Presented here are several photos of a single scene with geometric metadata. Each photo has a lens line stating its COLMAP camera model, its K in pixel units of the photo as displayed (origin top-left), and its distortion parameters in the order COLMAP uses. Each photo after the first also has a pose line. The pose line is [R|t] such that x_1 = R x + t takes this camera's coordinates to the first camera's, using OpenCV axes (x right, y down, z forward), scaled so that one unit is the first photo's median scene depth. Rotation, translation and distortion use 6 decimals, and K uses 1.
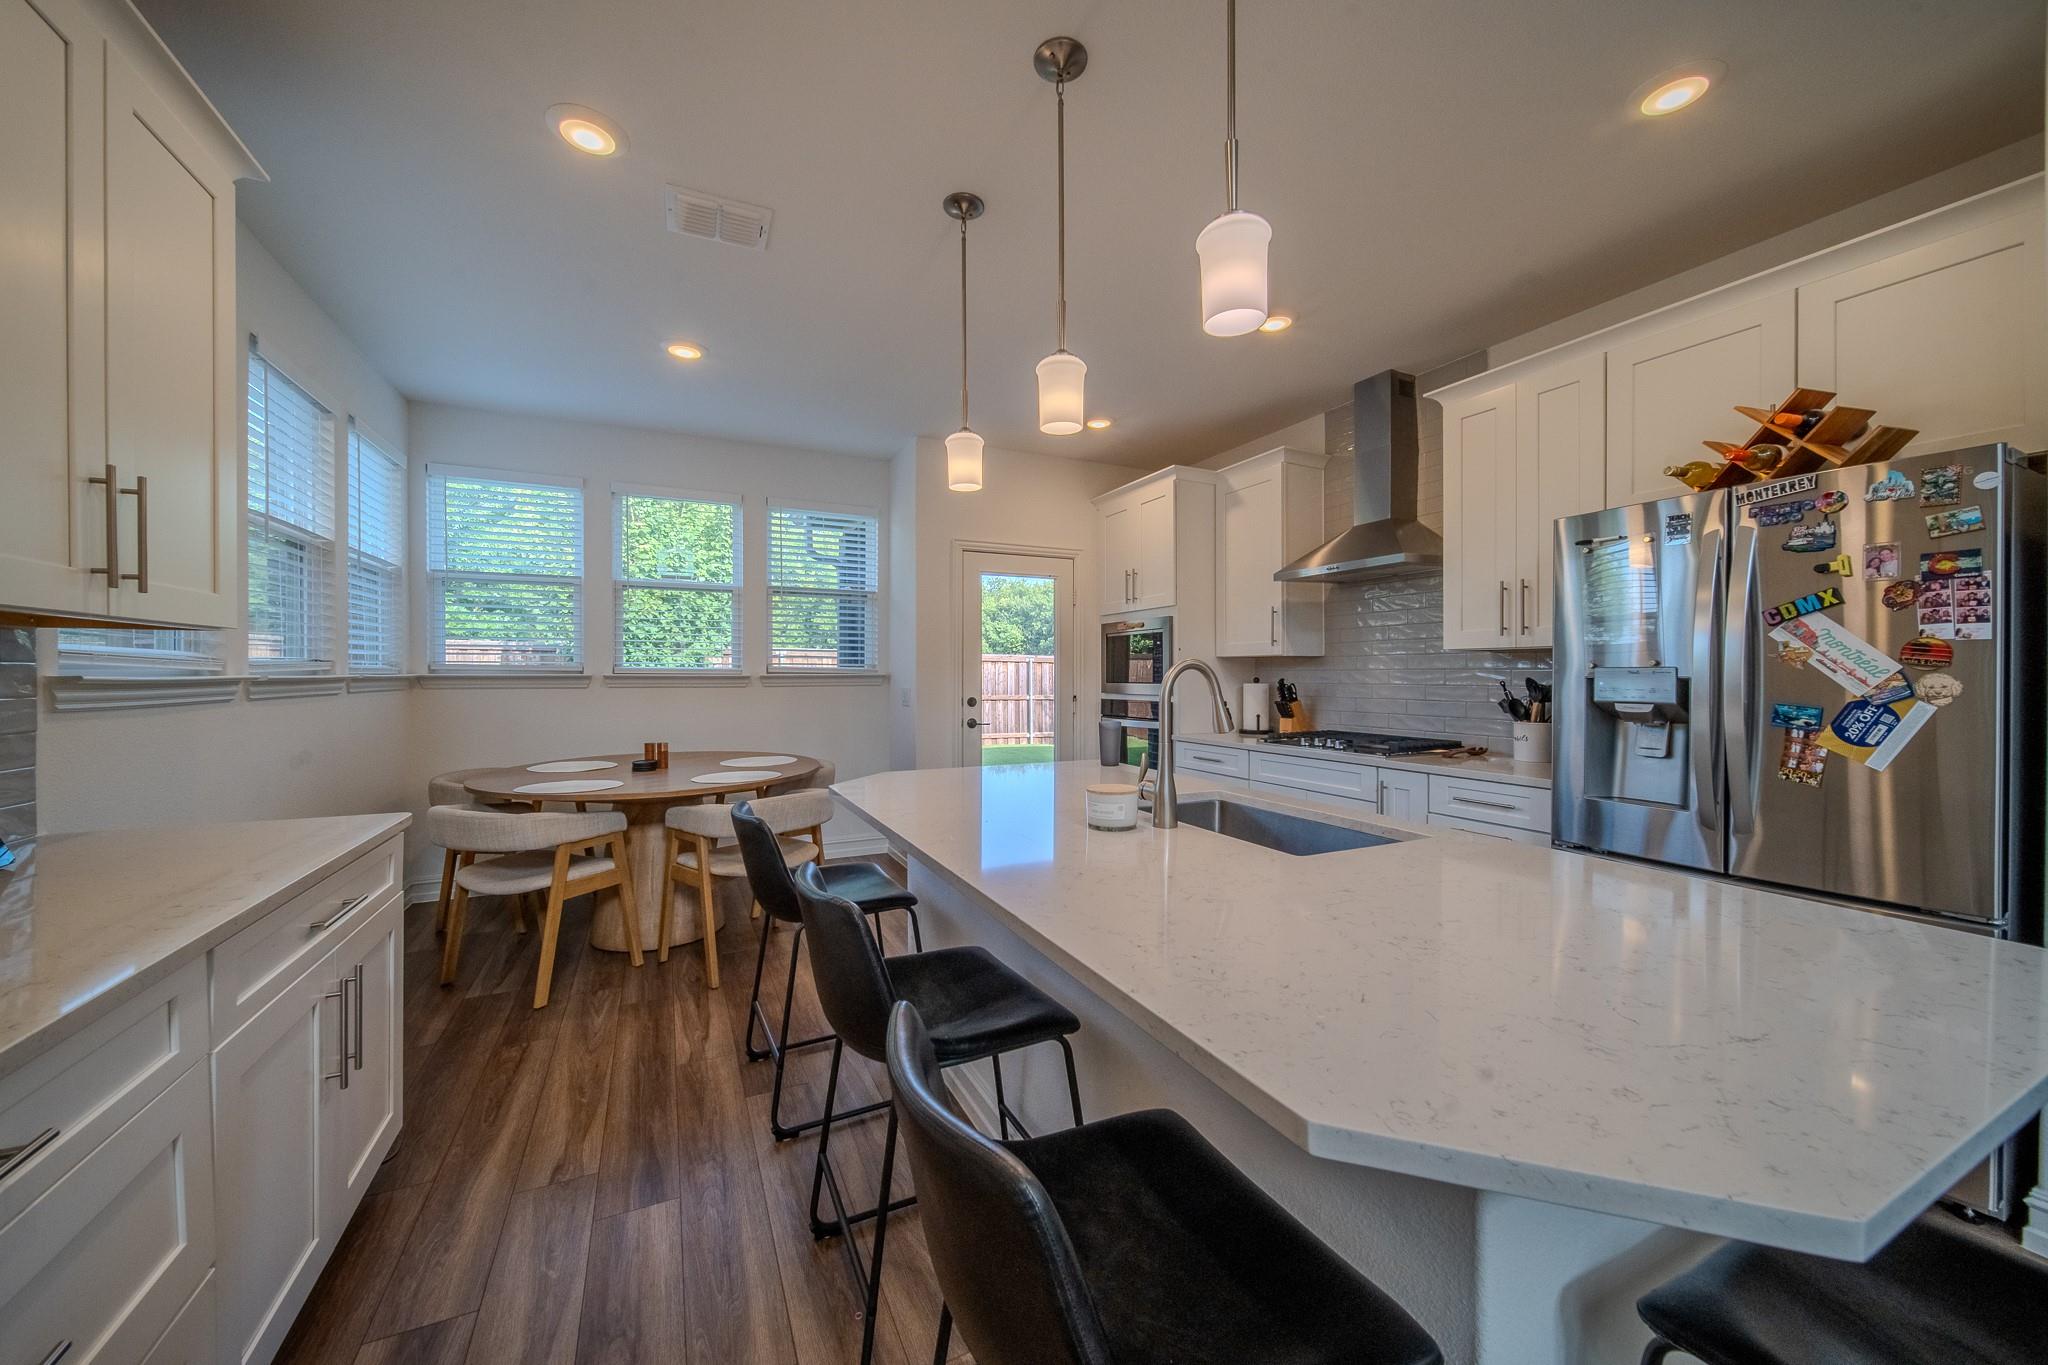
lens RADIAL K [[785.6, 0, 1071.5], [0, 785.6, 673.6], [0, 0, 1]] dist [-0.000539, 0.000042]
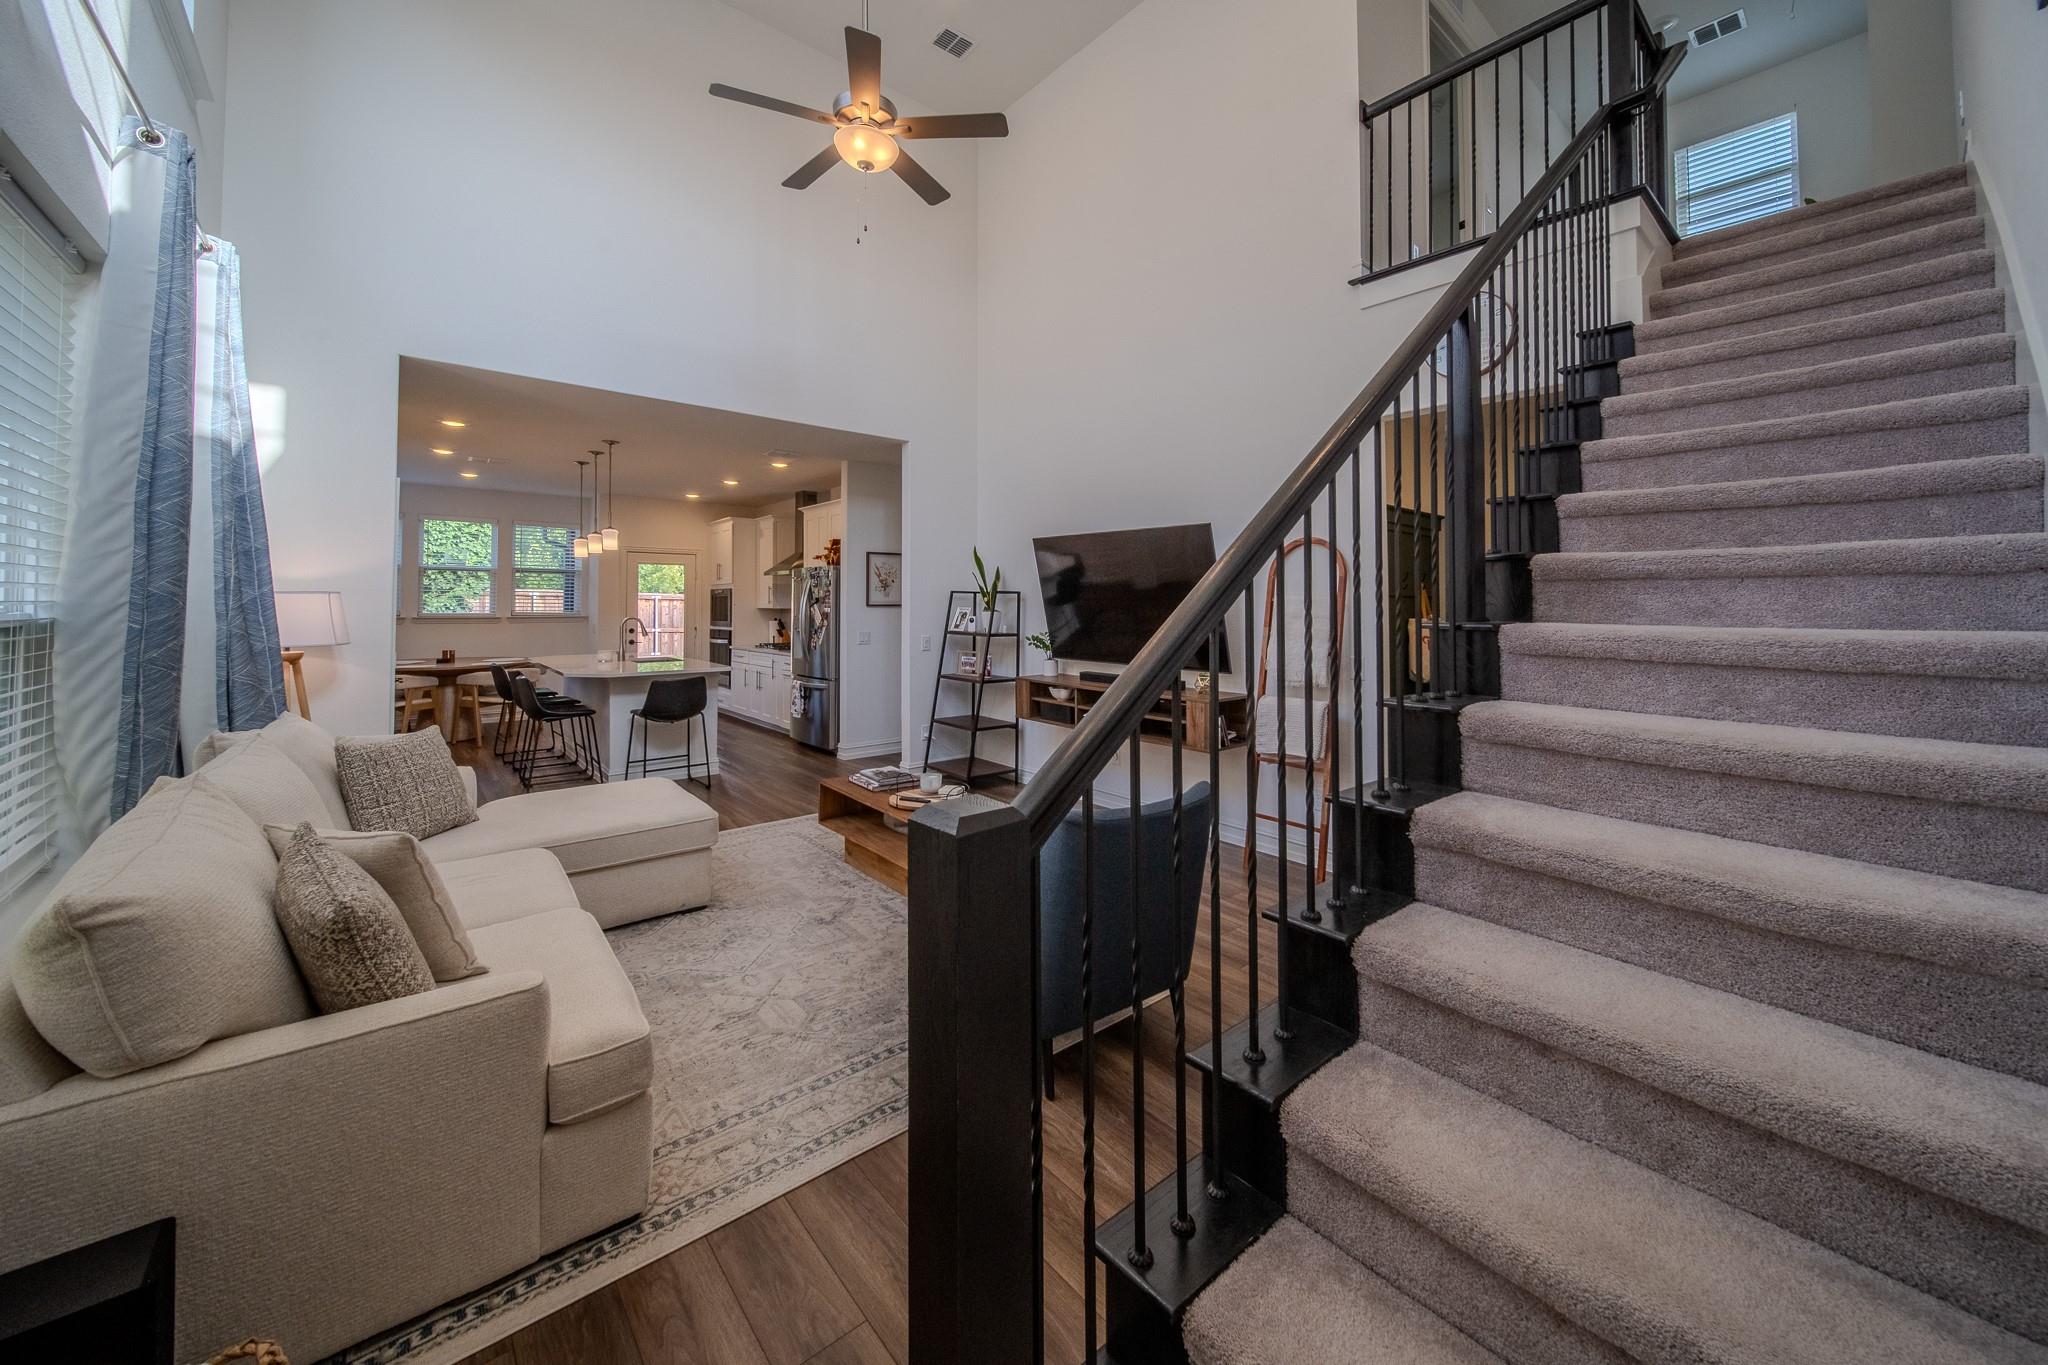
lens RADIAL K [[785.6, 0, 1068.2], [0, 785.6, 592.4], [0, 0, 1]] dist [-0.000539, 0.000042]
pose [[0.974619, 0.001481, 0.223864, 0.485015], [0.003295, 0.999775, -0.020963, -0.013991], [-0.223844, 0.021168, 0.974395, -1.119122]]
